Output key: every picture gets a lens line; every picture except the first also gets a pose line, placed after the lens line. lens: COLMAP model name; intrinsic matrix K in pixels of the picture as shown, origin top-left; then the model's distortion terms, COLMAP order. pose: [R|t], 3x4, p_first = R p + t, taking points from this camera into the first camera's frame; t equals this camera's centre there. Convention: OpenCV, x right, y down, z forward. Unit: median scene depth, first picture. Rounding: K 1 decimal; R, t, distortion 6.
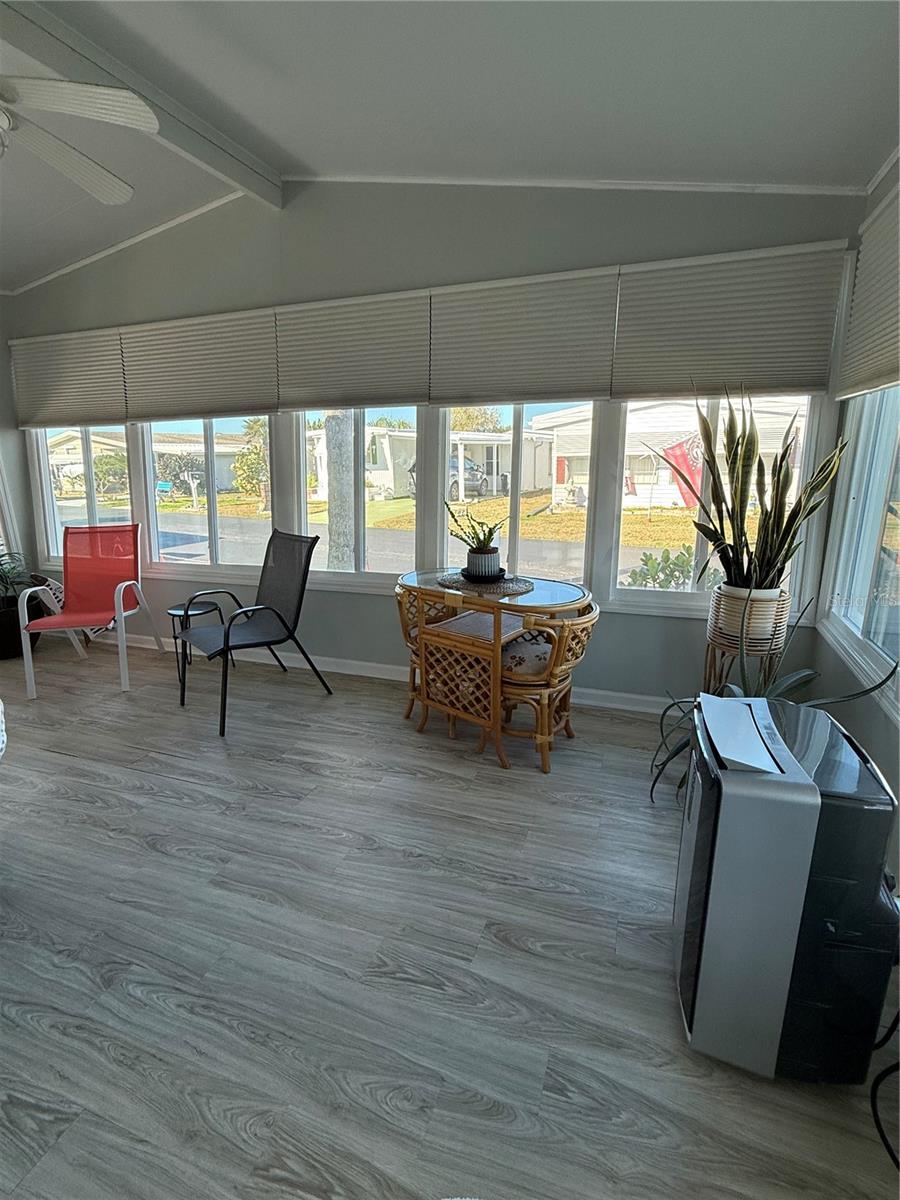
lens RADIAL K [[560.7, 0, 452.4], [0, 560.7, 598.6], [0, 0, 1]] dist [0.000502, 0.000334]
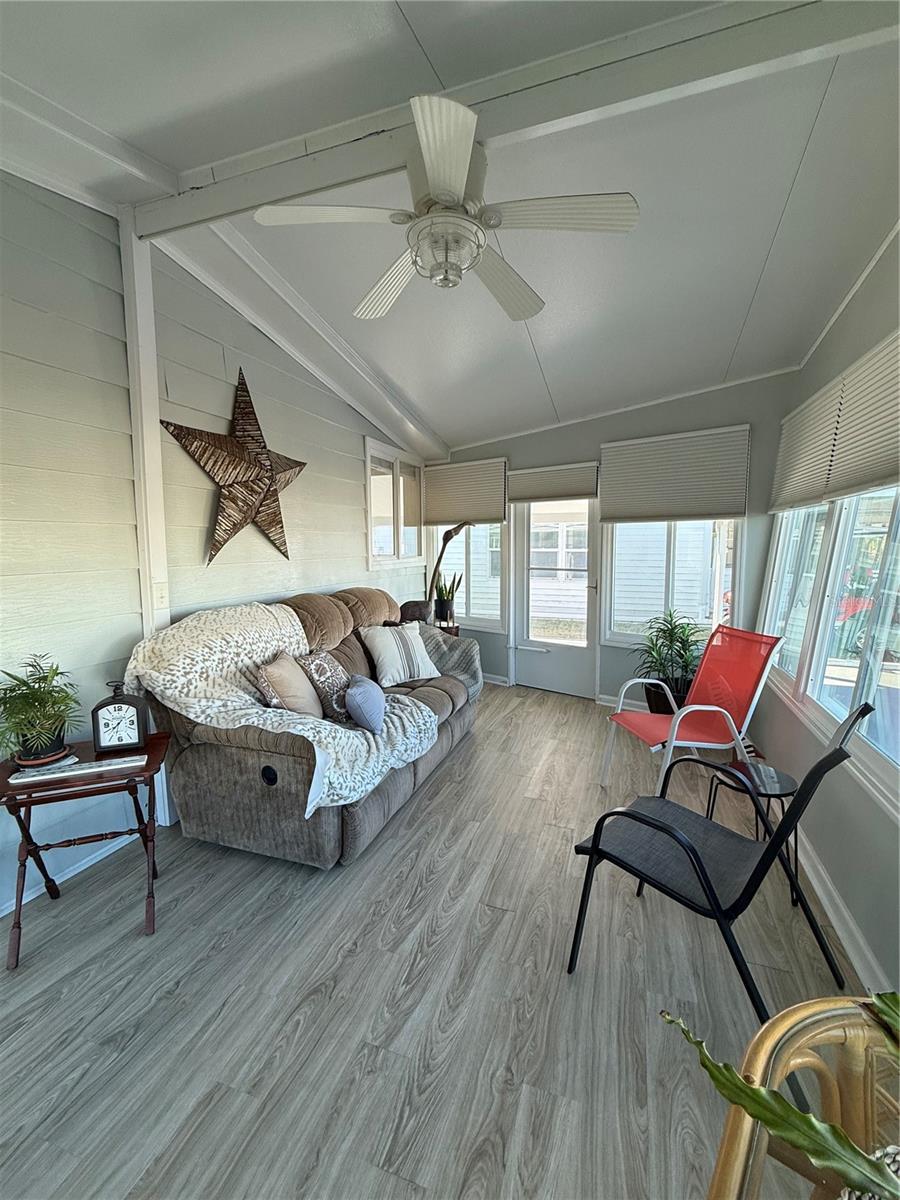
lens RADIAL K [[533.5, 0, 450.0], [0, 533.5, 600.0], [0, 0, 1]] dist [-0.000479, -0.000146]
pose [[-0.001991, 0.115184, -0.993342, 0.157240], [-0.250349, 0.961654, 0.112011, -0.214172], [0.968154, 0.248905, 0.026922, 0.811786]]
